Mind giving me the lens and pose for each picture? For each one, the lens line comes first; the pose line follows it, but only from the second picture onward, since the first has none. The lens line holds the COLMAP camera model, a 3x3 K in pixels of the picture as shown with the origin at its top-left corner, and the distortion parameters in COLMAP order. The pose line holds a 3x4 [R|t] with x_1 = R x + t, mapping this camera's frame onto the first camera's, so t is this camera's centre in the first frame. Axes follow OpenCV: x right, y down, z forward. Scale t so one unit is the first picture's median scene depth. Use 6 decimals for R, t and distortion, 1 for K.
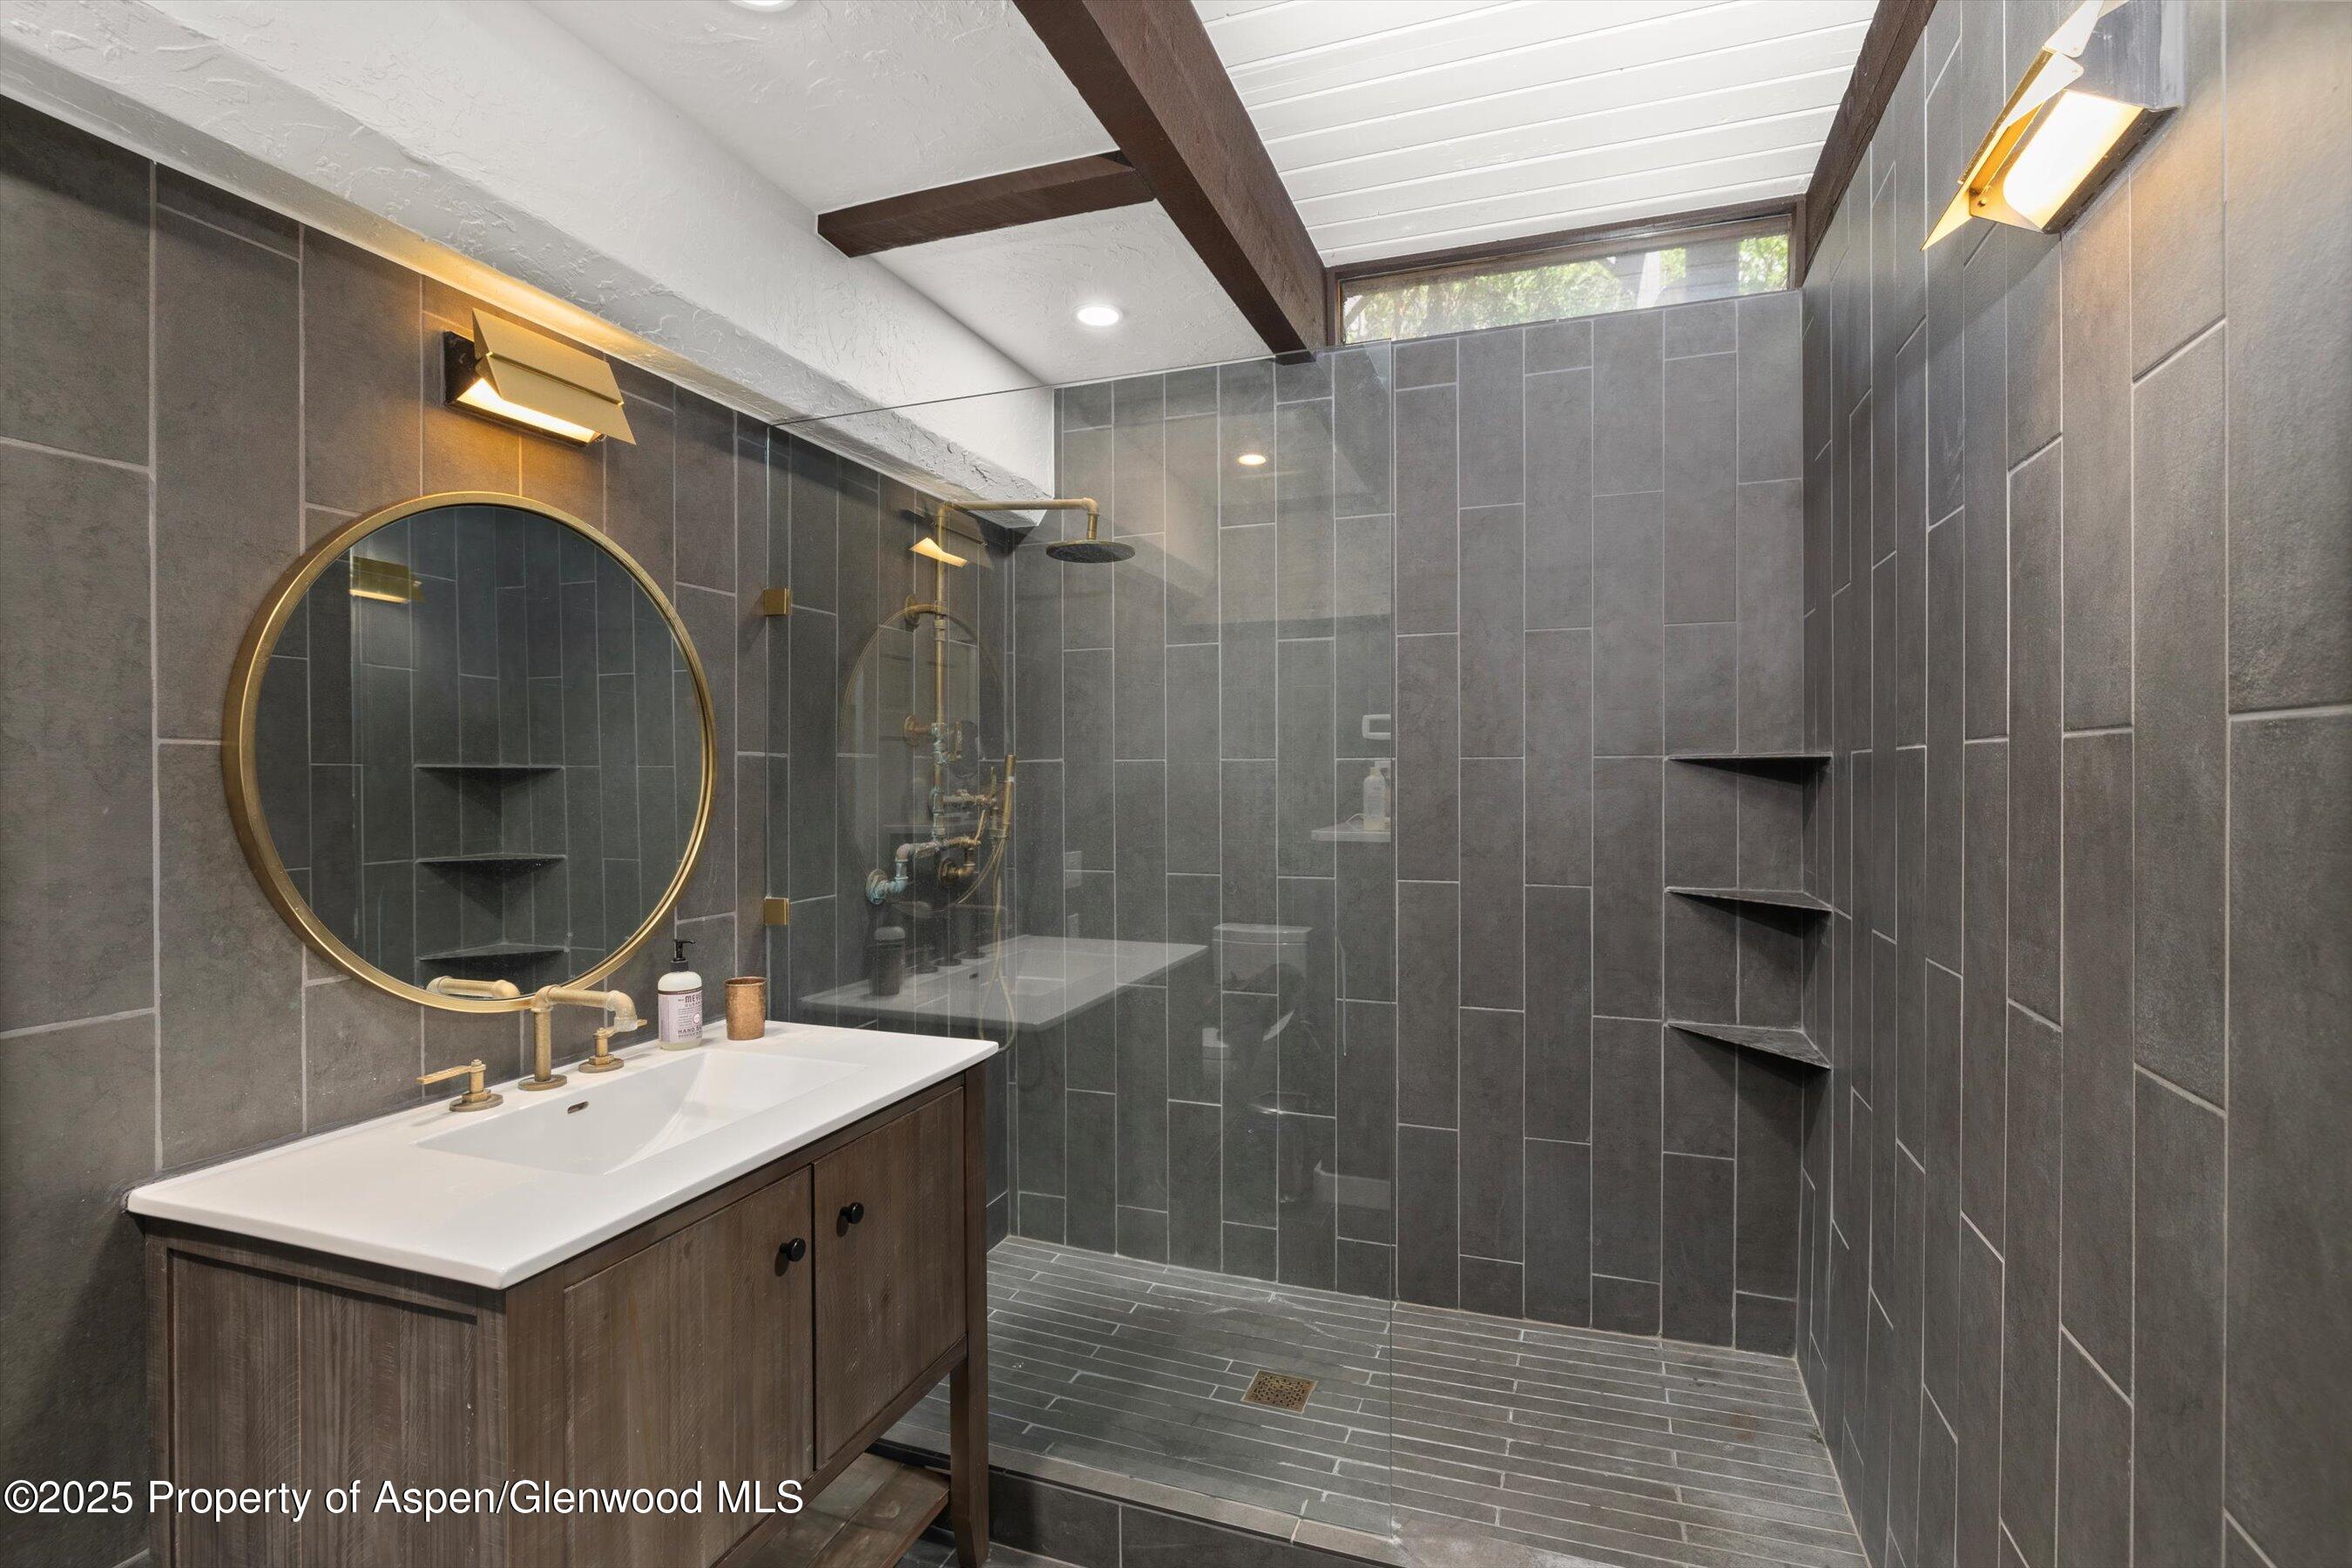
lens RADIAL K [[1139.6, 0, 1172.2], [0, 1139.6, 781.2], [0, 0, 1]] dist [-0.013826, 0.001411]
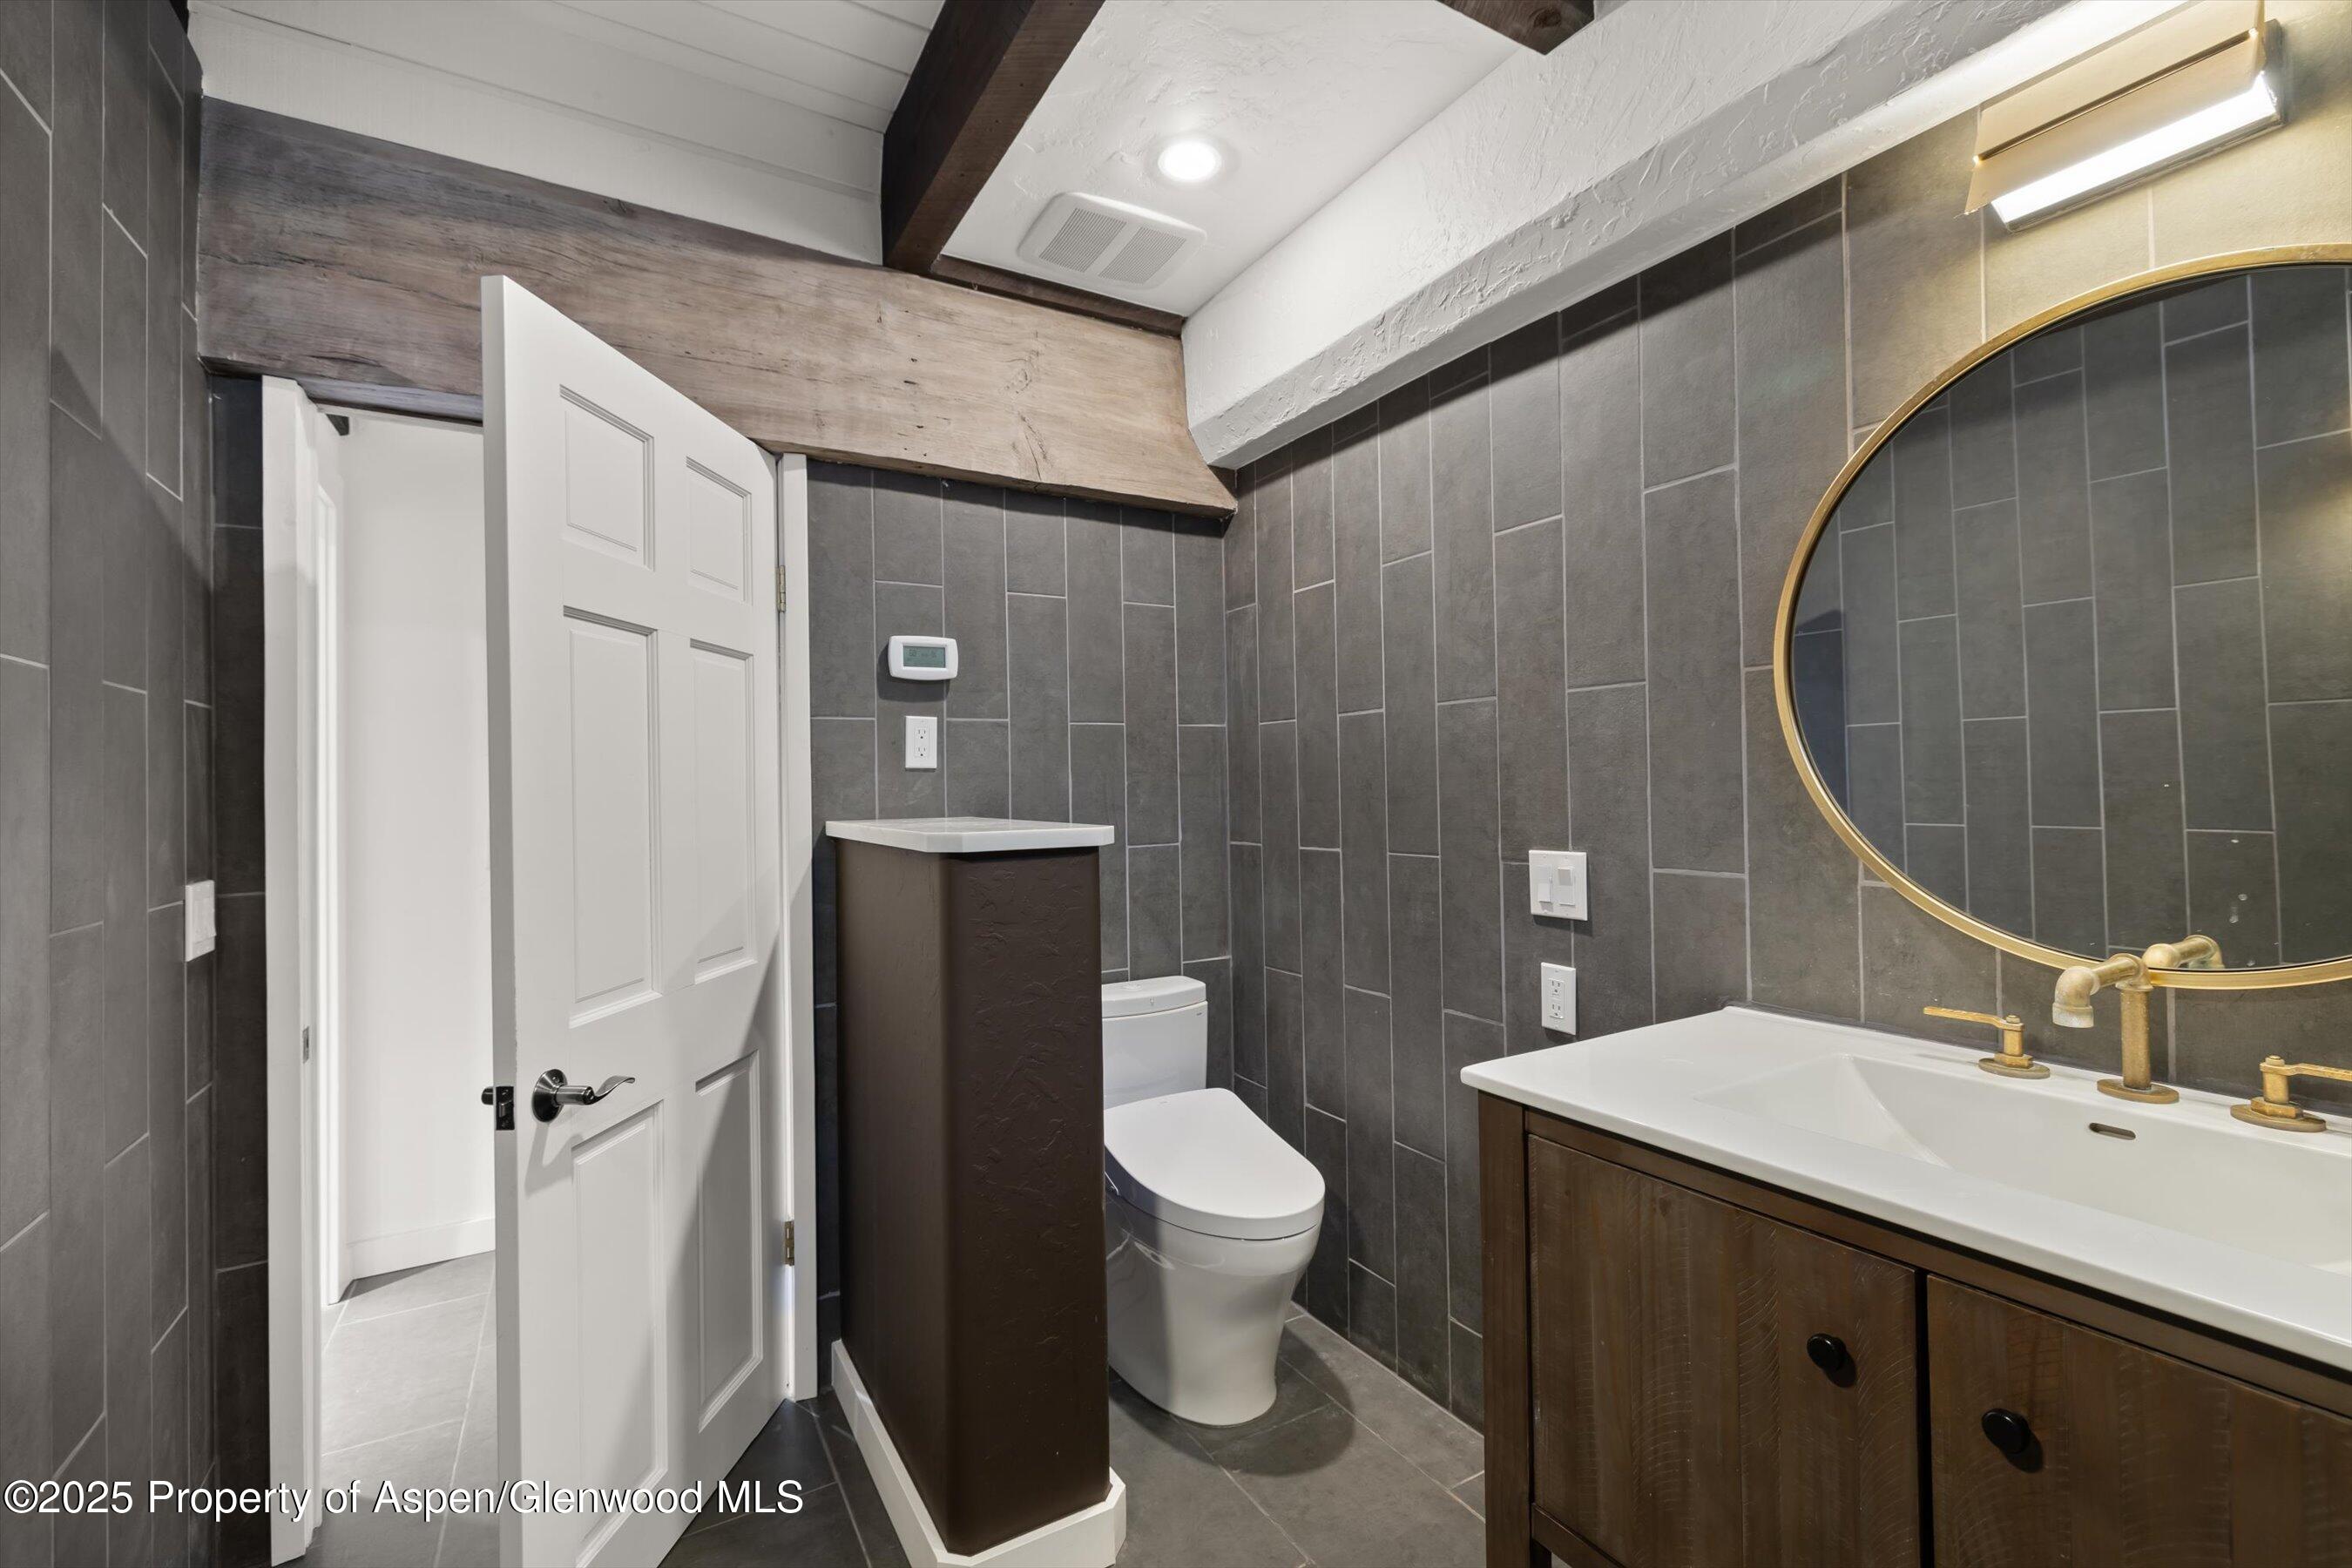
lens RADIAL K [[1022.7, 0, 1174.0], [0, 1022.7, 776.1], [0, 0, 1]] dist [0.000016, 0.000076]
pose [[-0.646414, 0.005527, -0.762967, 0.410574], [0.011089, 0.999936, -0.002152, 0.079624], [0.762907, -0.009852, -0.646434, 1.216358]]
